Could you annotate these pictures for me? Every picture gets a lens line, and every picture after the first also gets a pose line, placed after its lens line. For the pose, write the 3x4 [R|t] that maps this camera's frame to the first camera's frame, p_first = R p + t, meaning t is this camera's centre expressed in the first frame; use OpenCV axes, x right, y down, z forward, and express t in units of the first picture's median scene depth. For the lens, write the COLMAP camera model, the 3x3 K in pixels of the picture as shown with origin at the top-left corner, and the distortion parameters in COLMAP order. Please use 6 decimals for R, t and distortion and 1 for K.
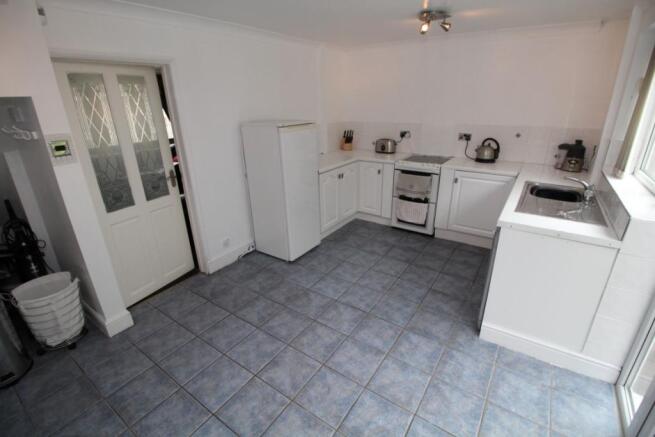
lens RADIAL K [[310.6, 0, 327.5], [0, 310.6, 218.5], [0, 0, 1]] dist [-0.004742, -0.000485]
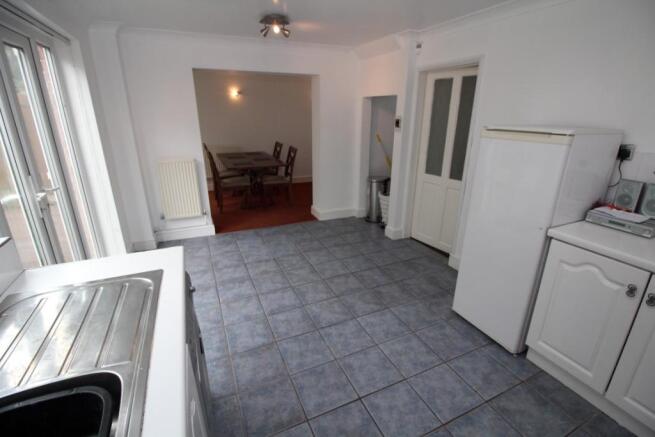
lens RADIAL K [[304.1, 0, 331.0], [0, 304.1, 216.2], [0, 0, 1]] dist [0.000393, -0.000180]
pose [[-0.513416, 0.297297, -0.804996, 0.745431], [-0.304337, 0.814015, 0.494730, -0.424409], [0.802361, 0.498993, -0.327450, 1.188064]]
